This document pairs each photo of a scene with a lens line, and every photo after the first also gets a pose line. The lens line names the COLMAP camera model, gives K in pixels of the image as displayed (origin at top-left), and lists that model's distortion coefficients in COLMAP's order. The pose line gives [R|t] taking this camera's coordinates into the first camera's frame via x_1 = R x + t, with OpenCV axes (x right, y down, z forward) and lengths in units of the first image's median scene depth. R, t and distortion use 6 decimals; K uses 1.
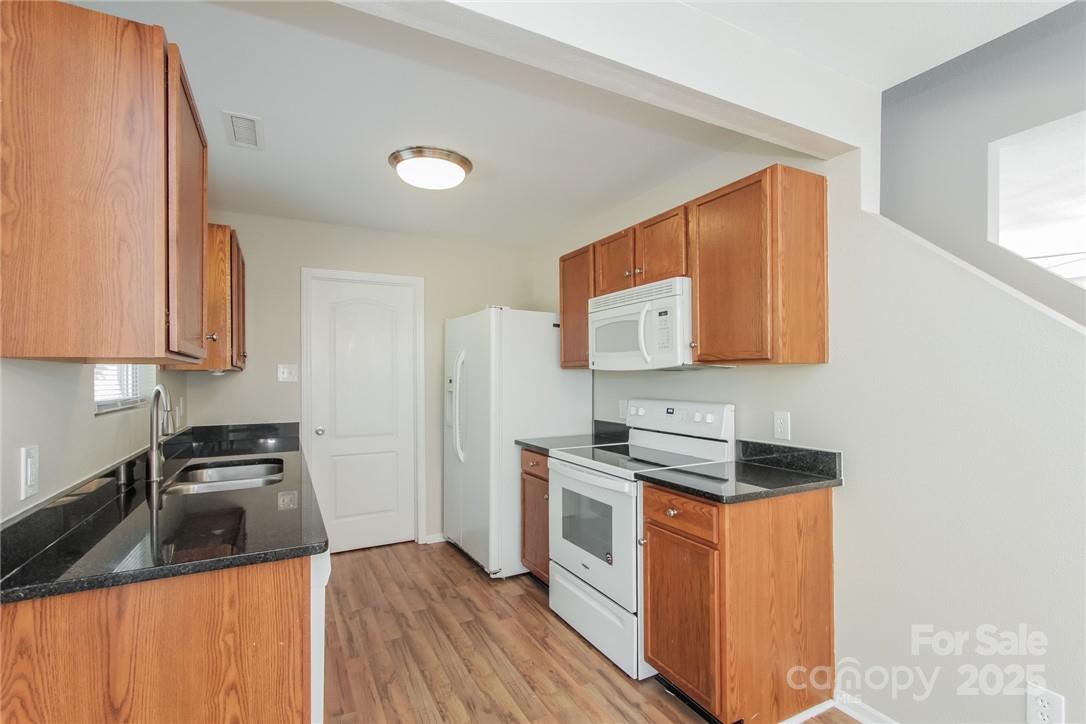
lens RADIAL K [[498.9, 0, 544.4], [0, 498.9, 374.6], [0, 0, 1]] dist [0.002046, 0.000521]
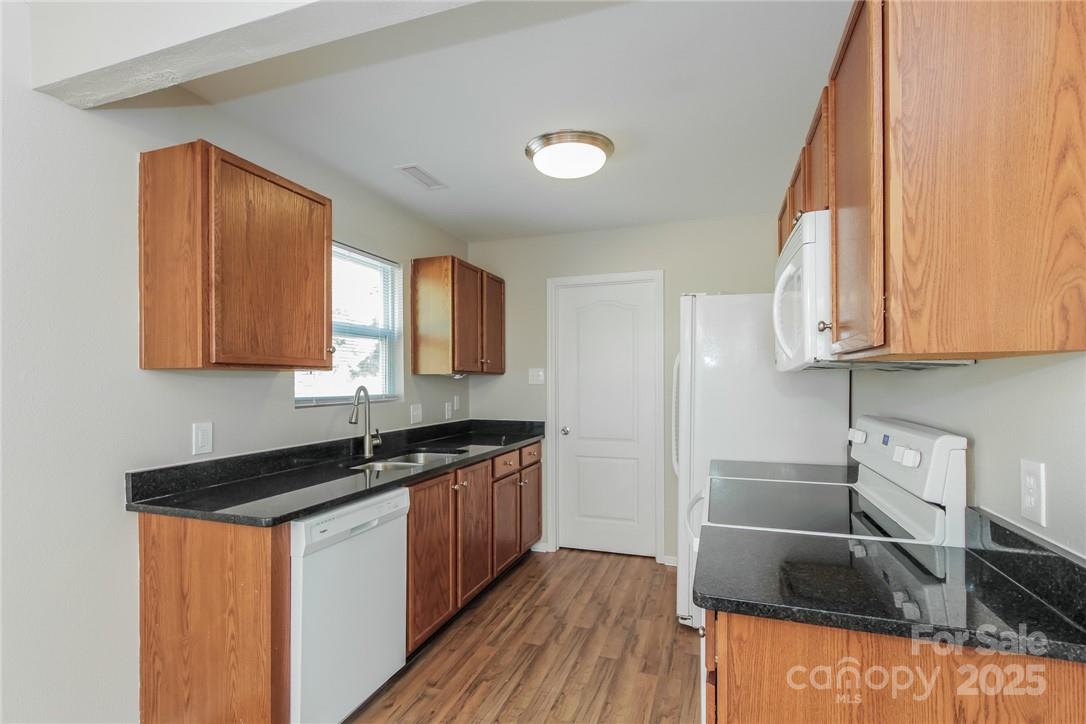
lens RADIAL K [[511.8, 0, 541.3], [0, 511.8, 384.8], [0, 0, 1]] dist [-0.012958, 0.000011]
pose [[0.680424, 0.008530, -0.732769, 0.449054], [0.002805, 0.999895, 0.014244, -0.000649], [0.732814, -0.011747, 0.680328, 0.327811]]
